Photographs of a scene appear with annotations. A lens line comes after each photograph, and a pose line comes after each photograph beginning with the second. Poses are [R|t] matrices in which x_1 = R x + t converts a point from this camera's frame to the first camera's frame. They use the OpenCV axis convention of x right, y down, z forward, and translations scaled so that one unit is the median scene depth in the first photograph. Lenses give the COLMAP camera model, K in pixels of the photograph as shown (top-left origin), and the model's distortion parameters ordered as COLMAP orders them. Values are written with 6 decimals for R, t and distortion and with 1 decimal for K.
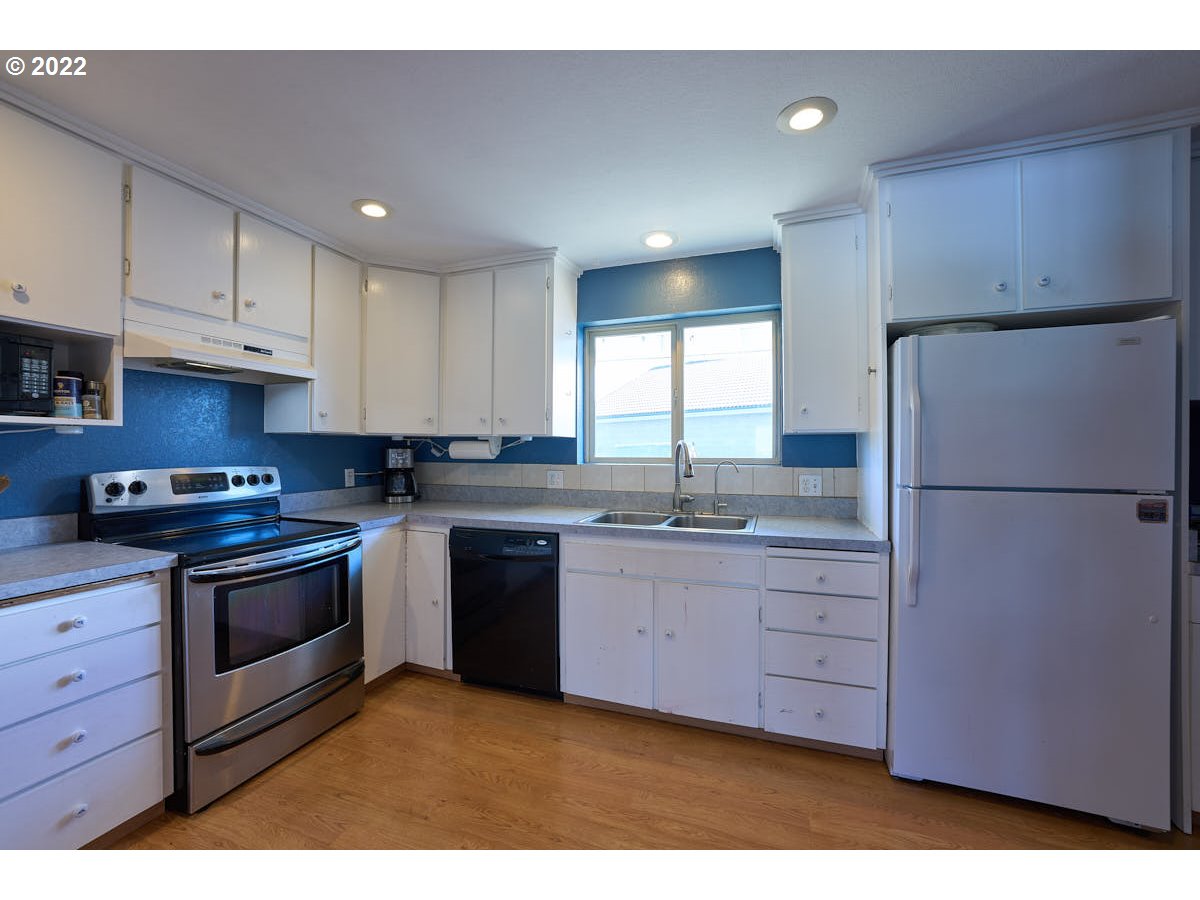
lens RADIAL K [[487.9, 0, 601.6], [0, 487.9, 450.0], [0, 0, 1]] dist [-0.021963, 0.001770]
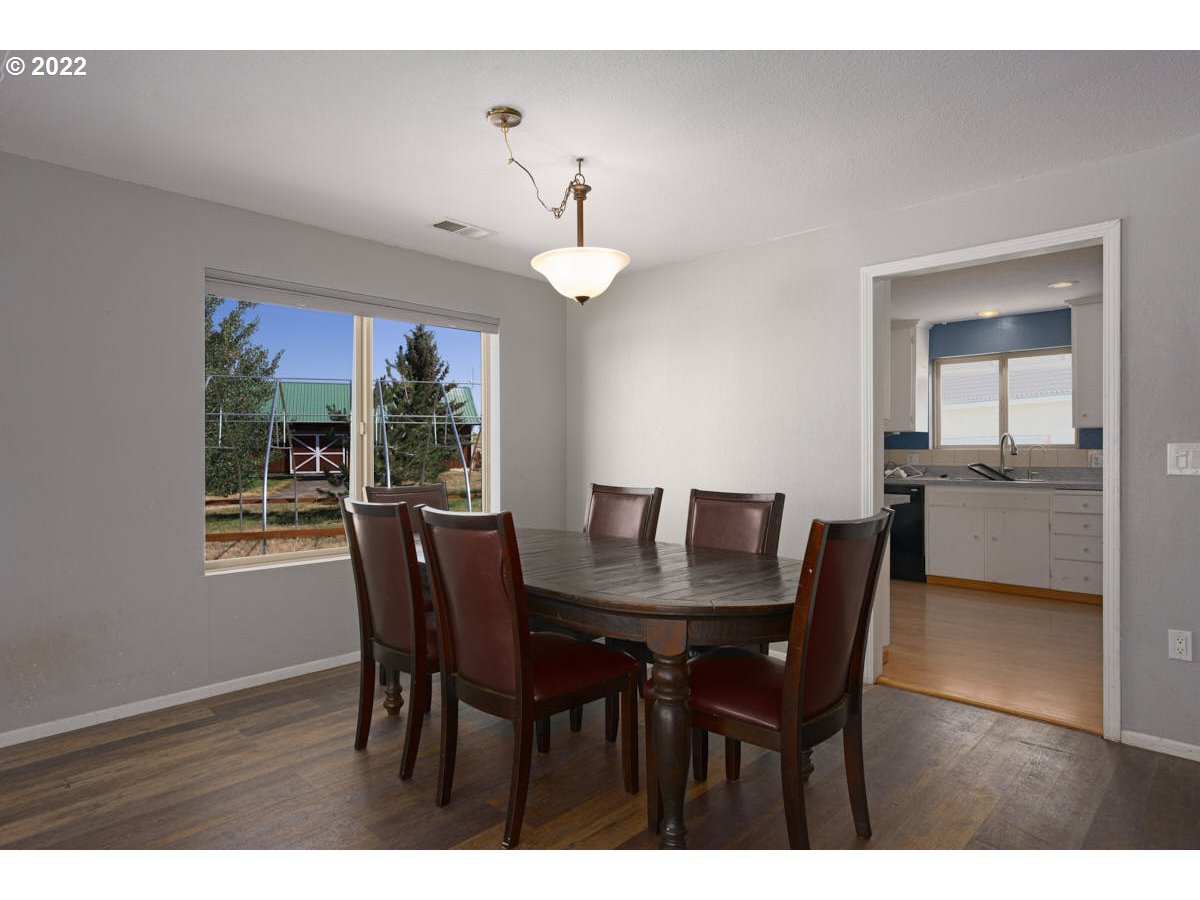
lens RADIAL K [[684.5, 0, 599.5], [0, 684.5, 449.6], [0, 0, 1]] dist [-0.000509, 0.000057]
pose [[0.911799, -0.004237, -0.410615, -0.098999], [0.005224, 0.999986, 0.001282, 0.019550], [0.410603, -0.003314, 0.911808, -1.240070]]
